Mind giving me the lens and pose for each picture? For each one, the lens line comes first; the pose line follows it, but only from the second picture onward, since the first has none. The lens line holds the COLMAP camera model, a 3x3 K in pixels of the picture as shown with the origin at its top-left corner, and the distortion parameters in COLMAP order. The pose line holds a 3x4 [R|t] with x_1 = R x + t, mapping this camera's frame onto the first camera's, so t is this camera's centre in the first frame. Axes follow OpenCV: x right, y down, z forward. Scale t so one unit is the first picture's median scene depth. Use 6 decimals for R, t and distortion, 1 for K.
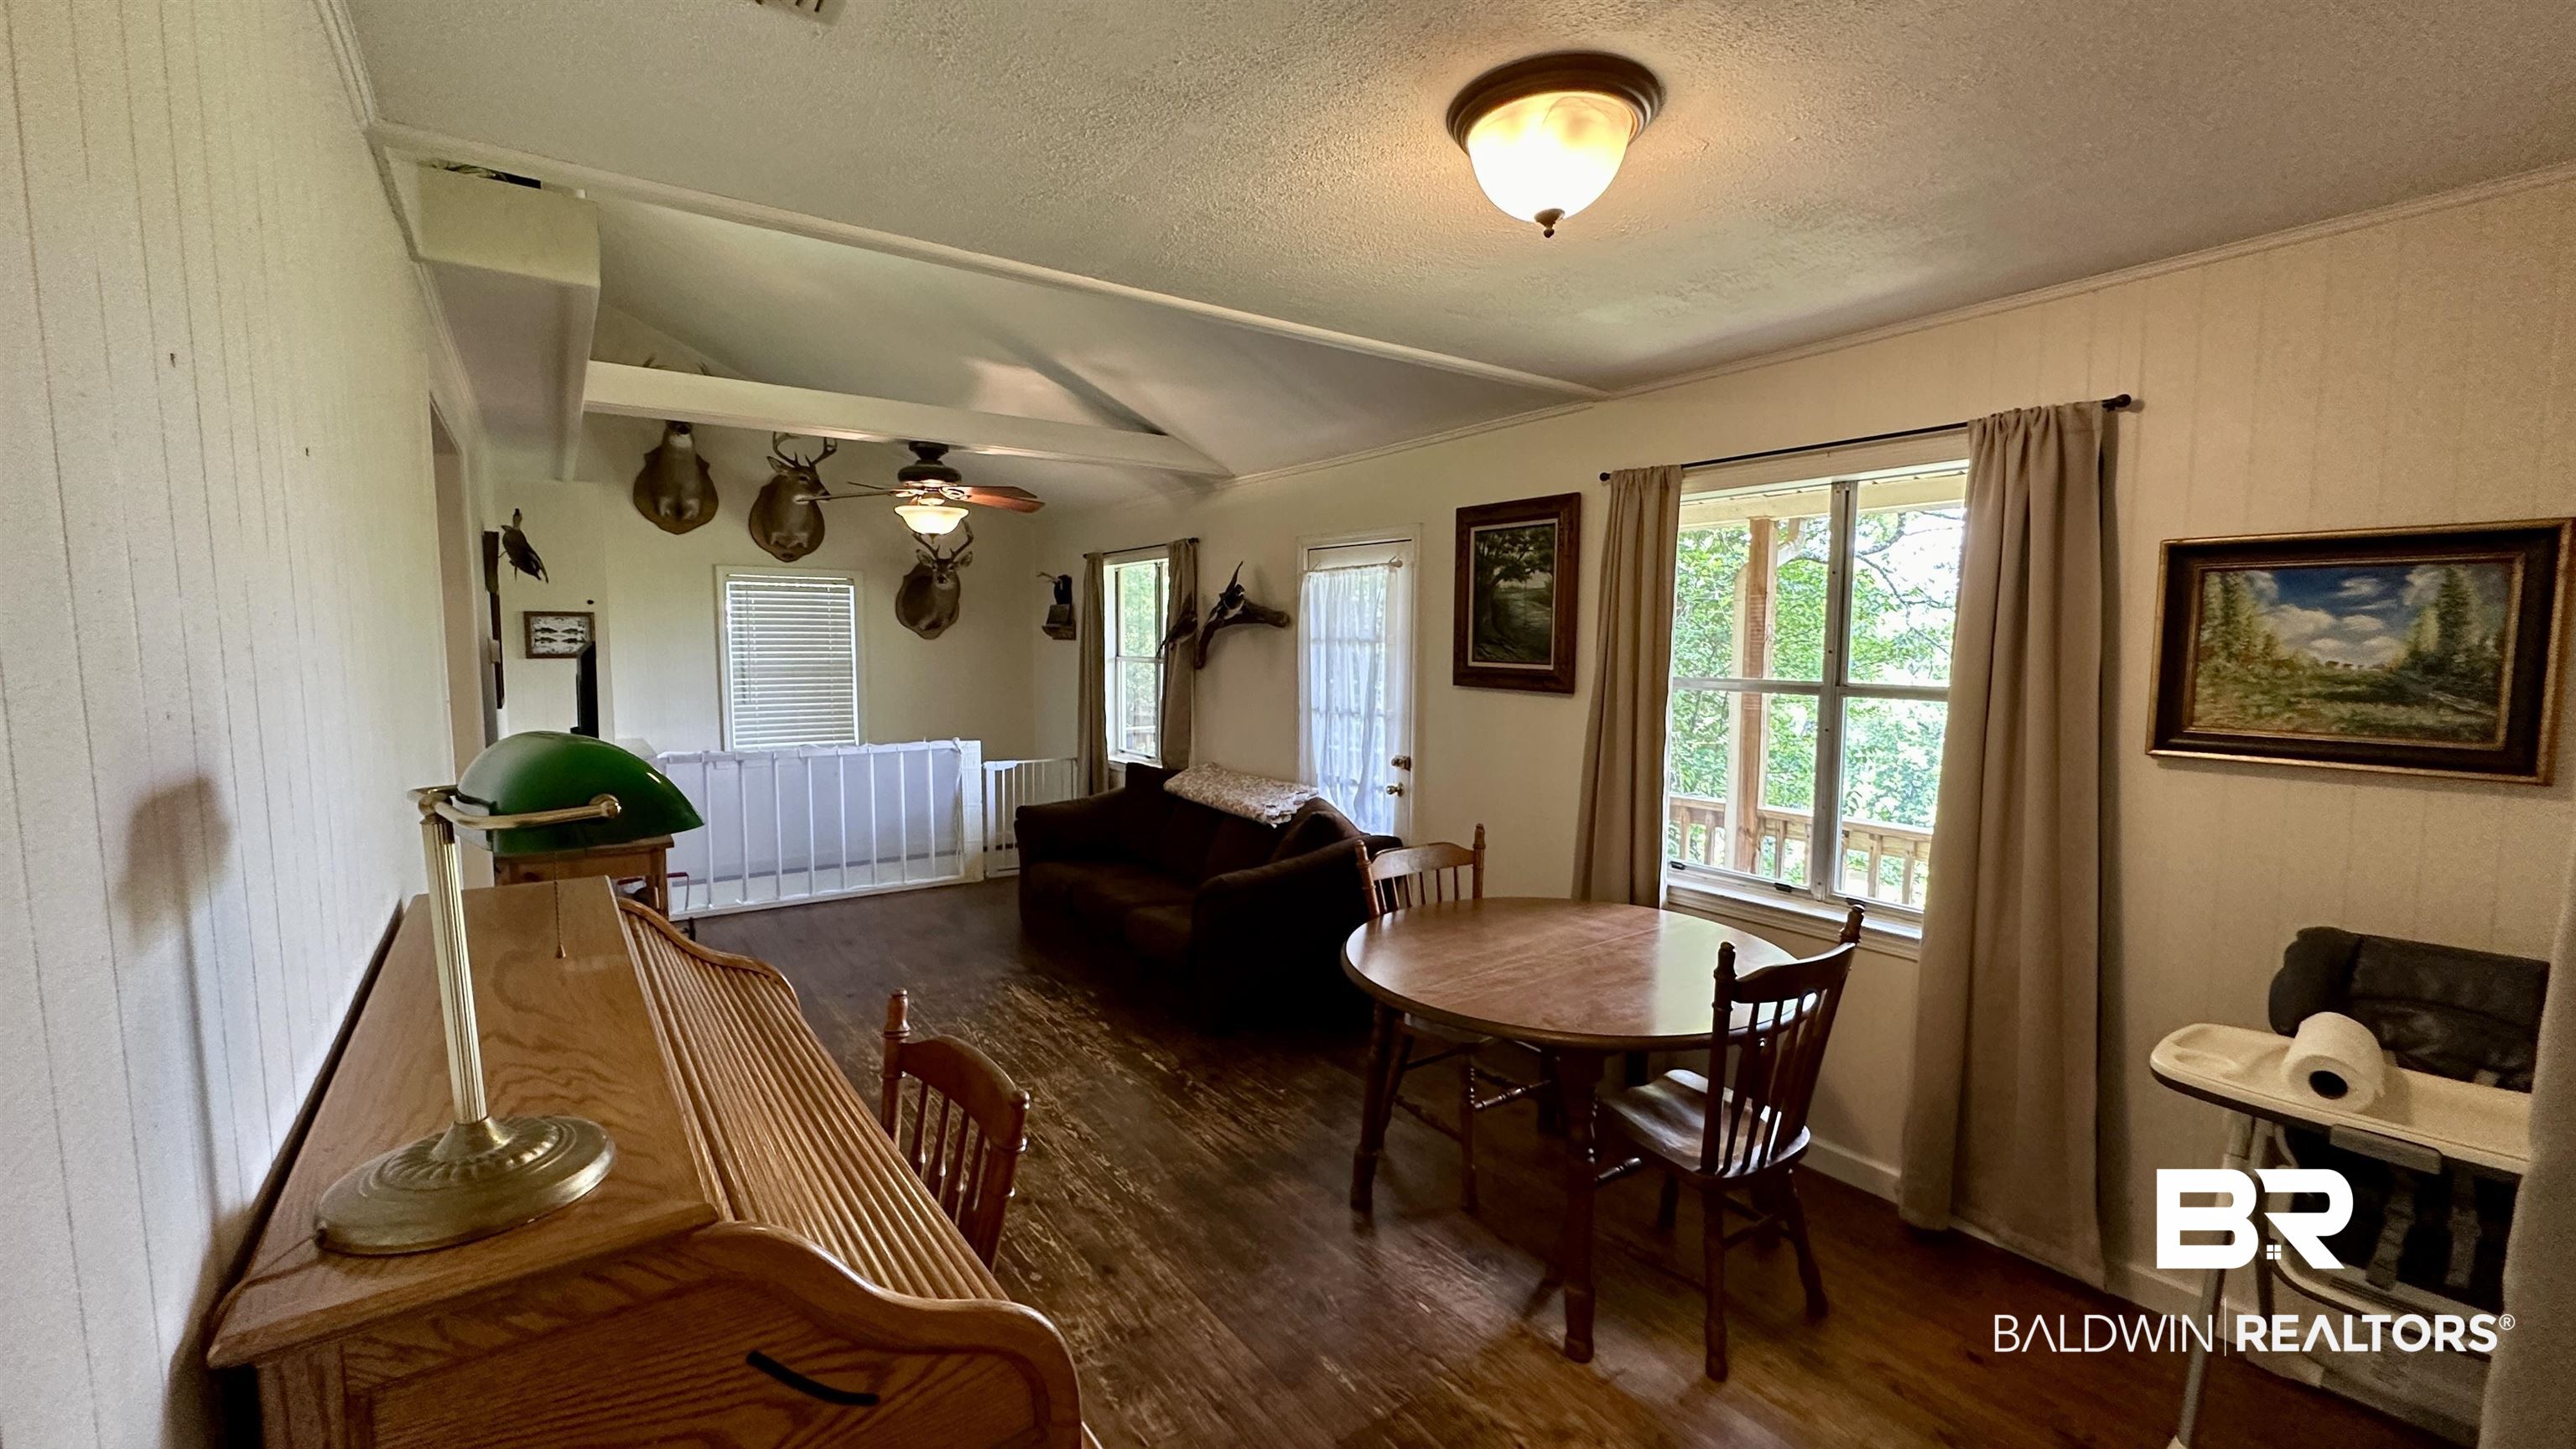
lens RADIAL K [[1032.8, 0, 1288.0], [0, 1032.8, 724.5], [0, 0, 1]] dist [0.001156, 0.000027]
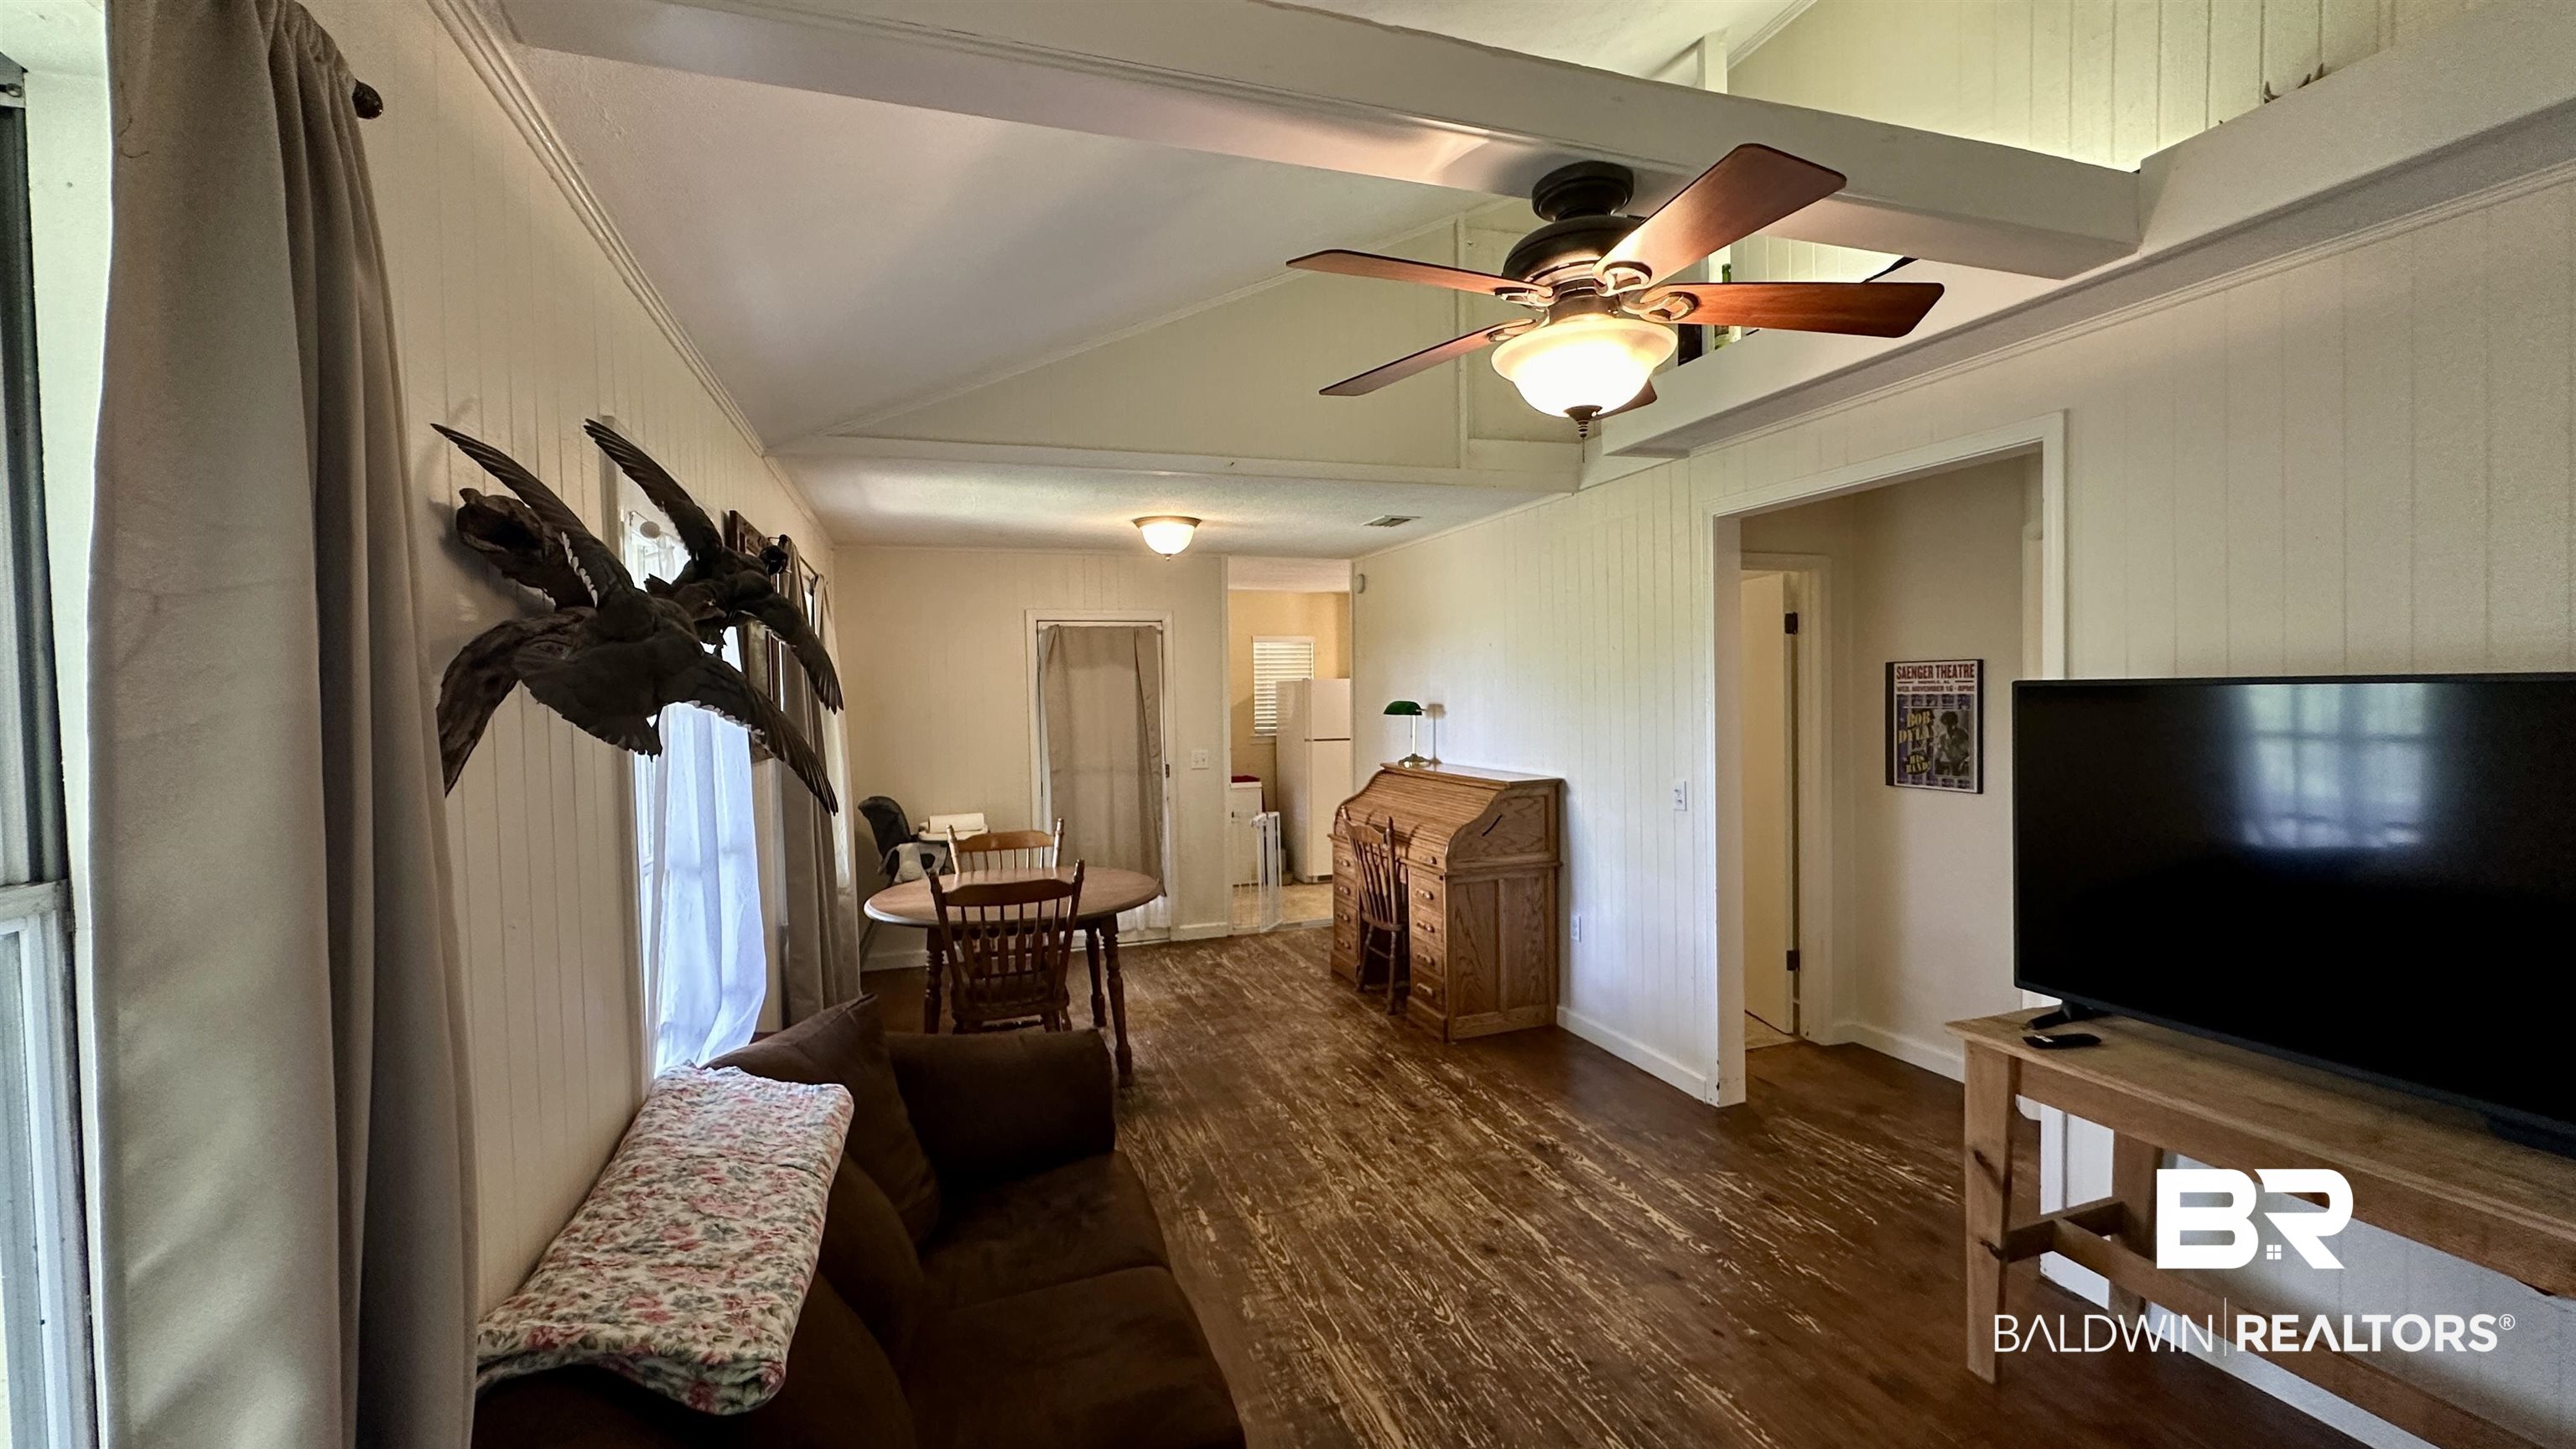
lens RADIAL K [[1032.8, 0, 1288.0], [0, 1032.8, 724.5], [0, 0, 1]] dist [0.001156, 0.000027]
pose [[-0.958871, 0.007637, 0.283740, -0.349581], [0.041691, 0.992585, 0.114175, -0.118198], [-0.280764, 0.121309, -0.952080, 1.418868]]
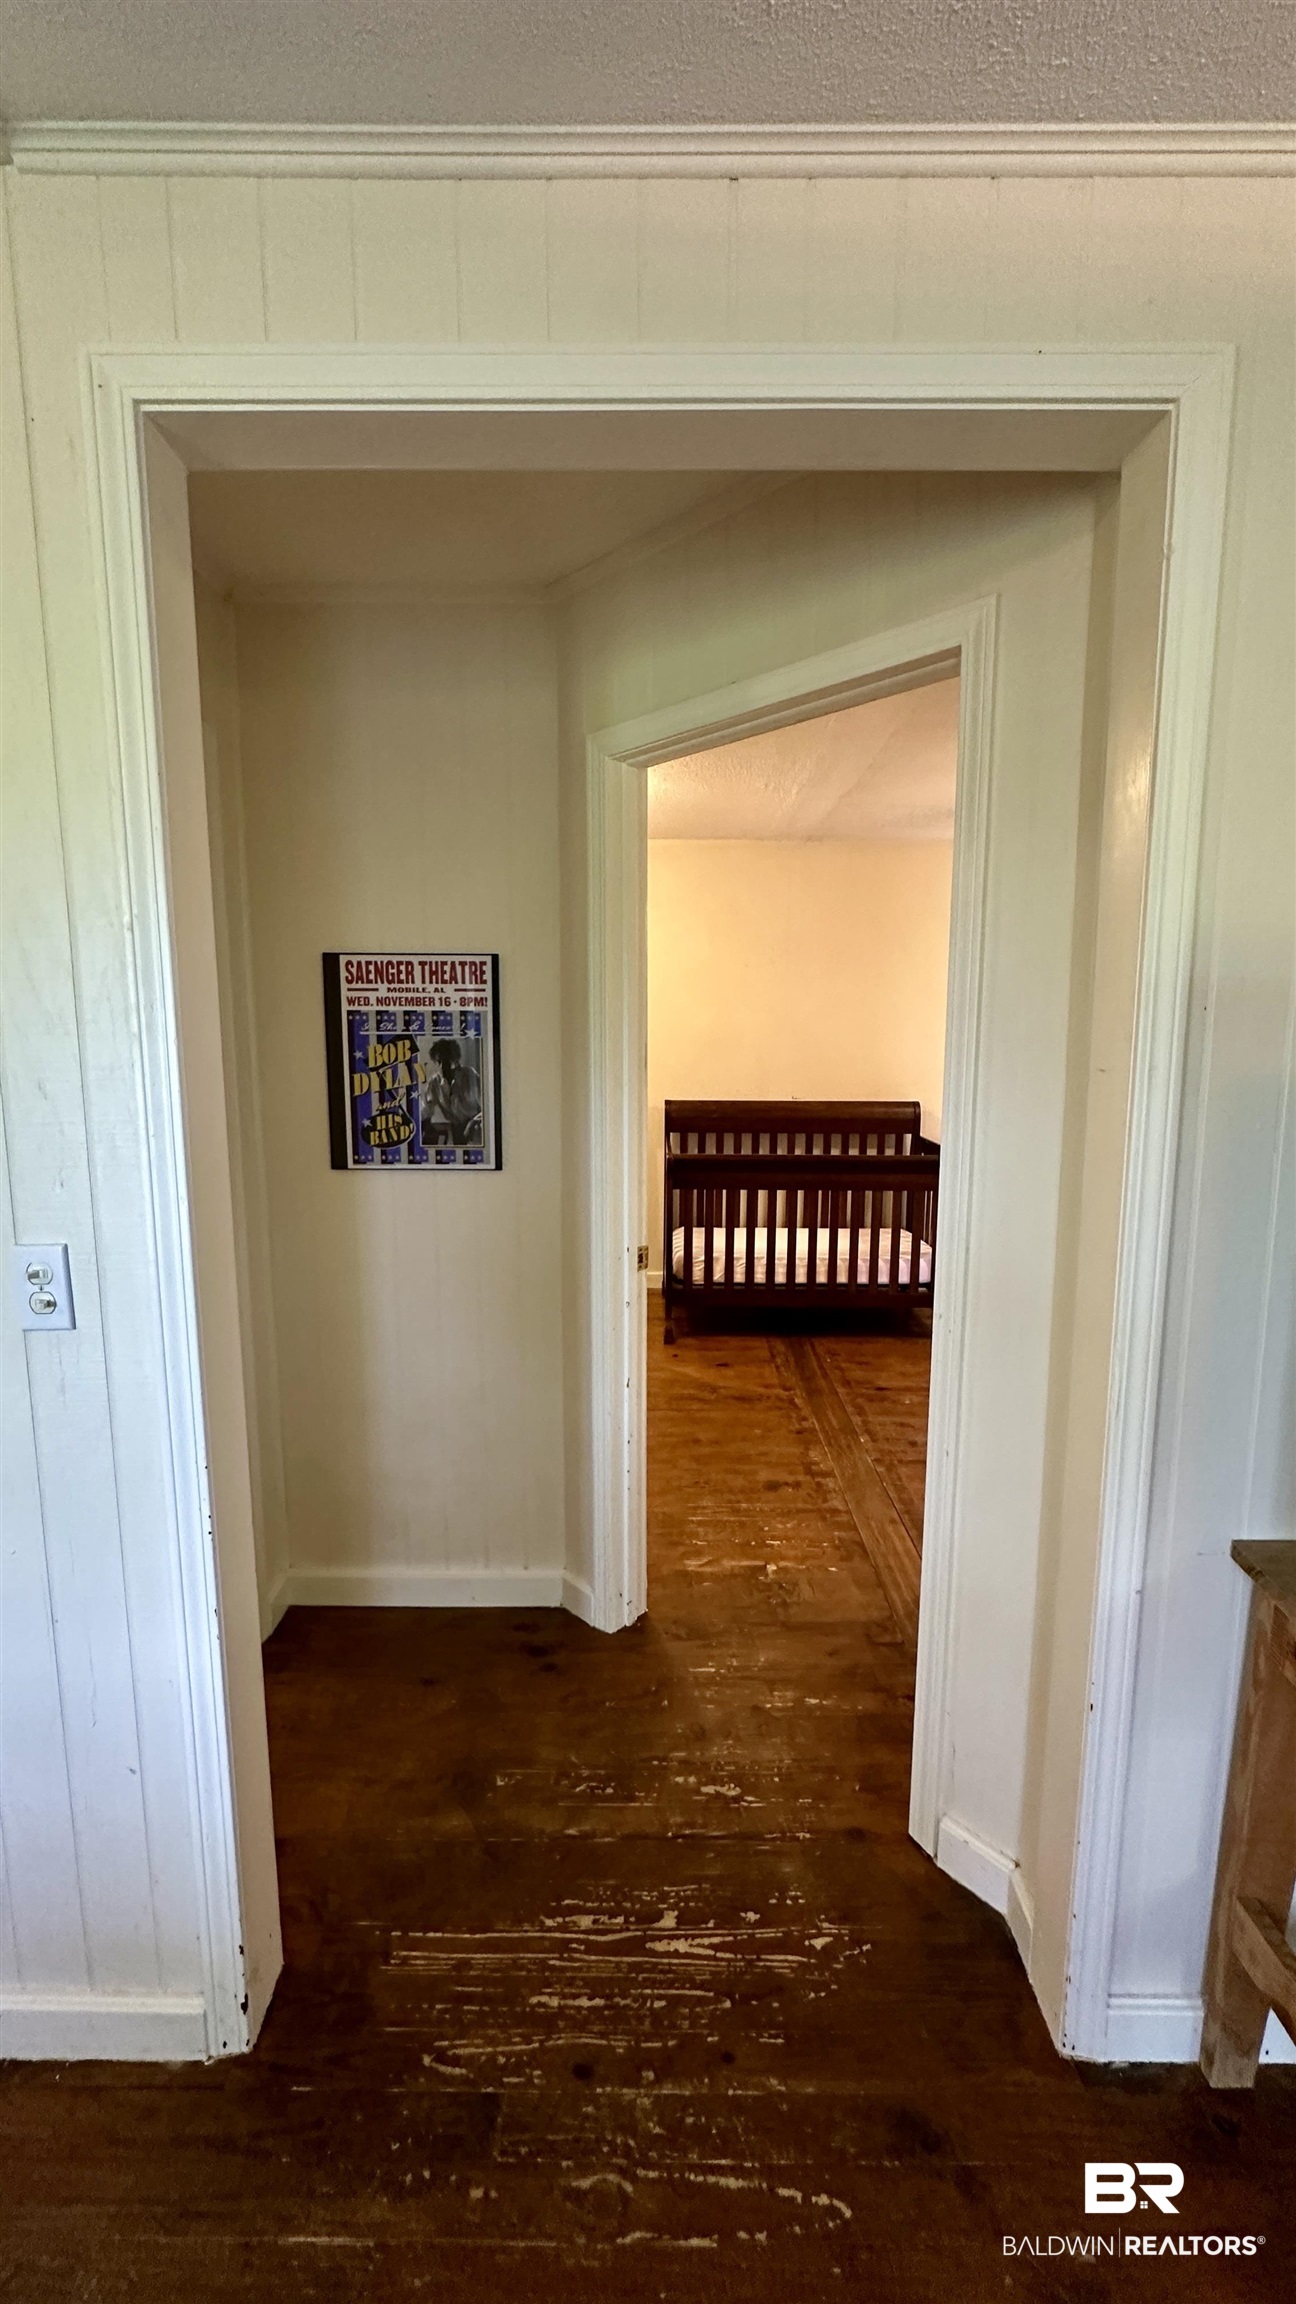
lens RADIAL K [[923.7, 0, 648.0], [0, 923.7, 1152.0], [0, 0, 1]] dist [0.001156, 0.000027]
pose [[-0.583748, 0.107005, -0.804853, -0.312826], [-0.075165, 0.979899, 0.184794, -0.045083], [0.808448, 0.168369, -0.563971, 0.789932]]
